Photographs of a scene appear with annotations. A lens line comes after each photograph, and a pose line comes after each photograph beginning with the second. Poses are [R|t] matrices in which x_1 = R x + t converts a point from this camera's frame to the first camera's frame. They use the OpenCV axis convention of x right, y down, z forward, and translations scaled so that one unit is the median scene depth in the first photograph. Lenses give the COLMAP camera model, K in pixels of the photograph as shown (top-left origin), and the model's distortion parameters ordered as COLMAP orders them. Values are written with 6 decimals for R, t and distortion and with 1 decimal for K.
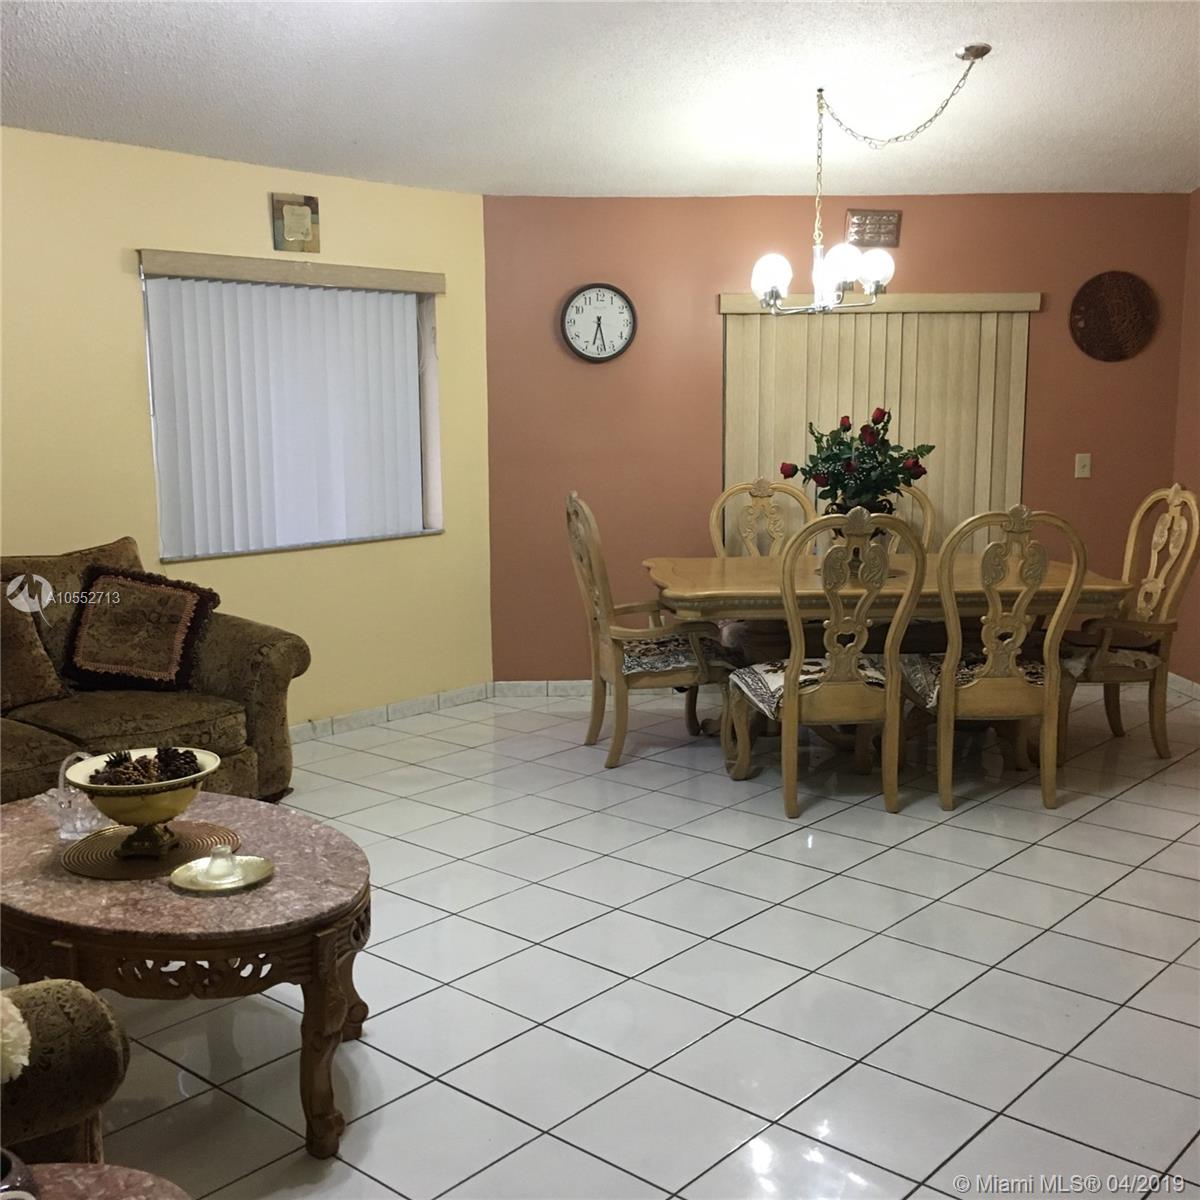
lens RADIAL K [[1354.0, 0, 596.1], [0, 1354.0, 605.6], [0, 0, 1]] dist [0.047525, 0.000000]
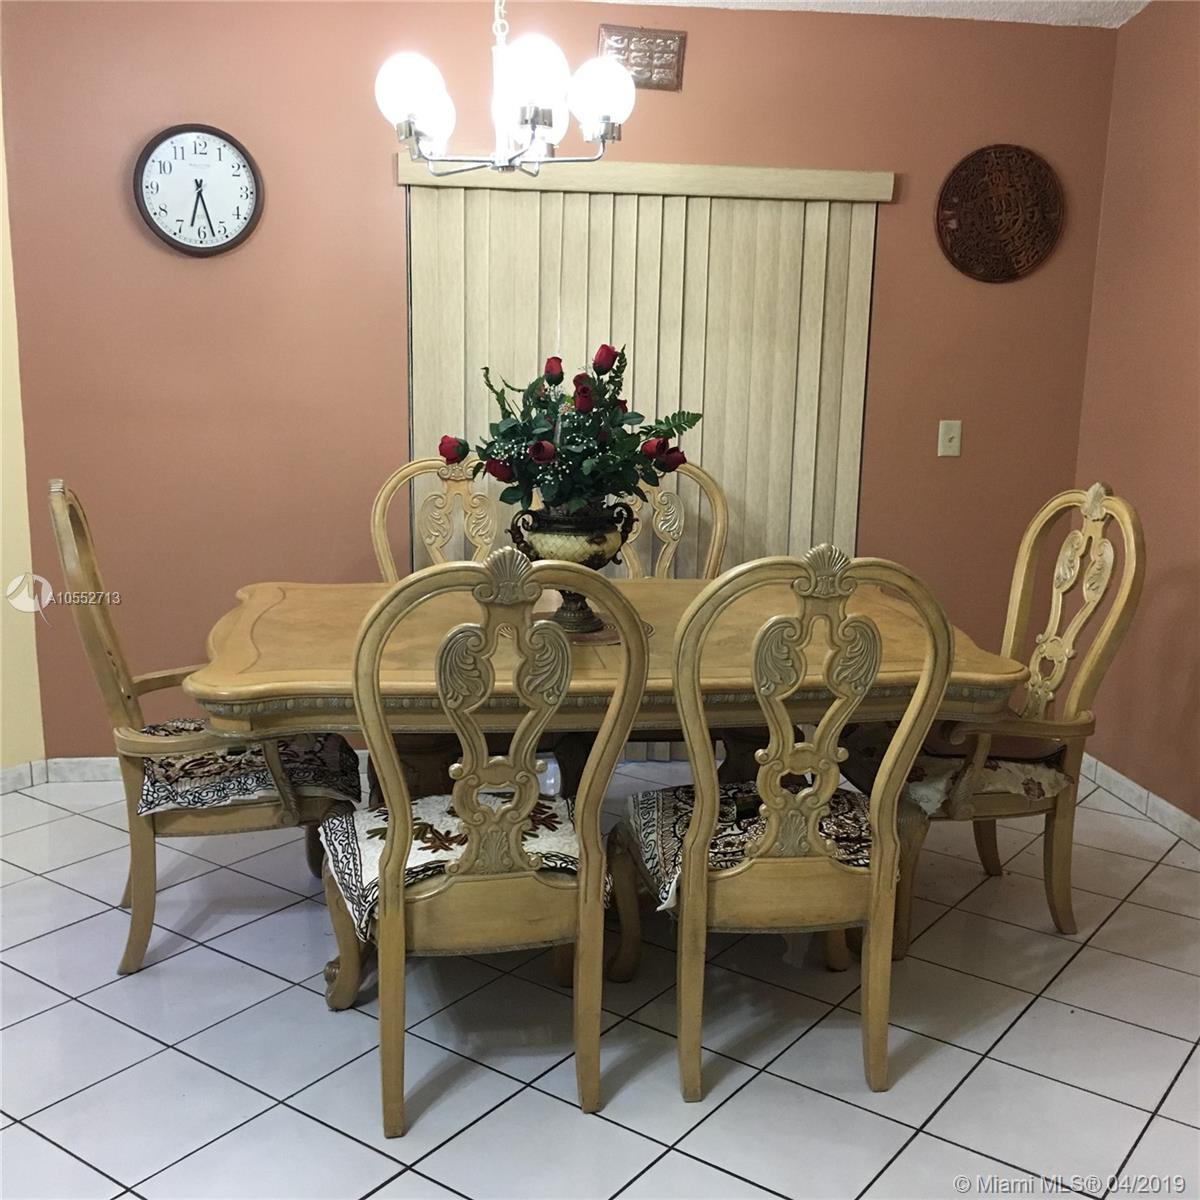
lens RADIAL K [[1354.0, 0, 603.0], [0, 1354.0, 599.0], [0, 0, 1]] dist [0.047525, 0.000000]
pose [[0.995389, 0.009204, 0.095473, 0.152967], [-0.013839, 0.998752, 0.047995, -0.066074], [-0.094912, -0.049095, 0.994274, 0.427955]]
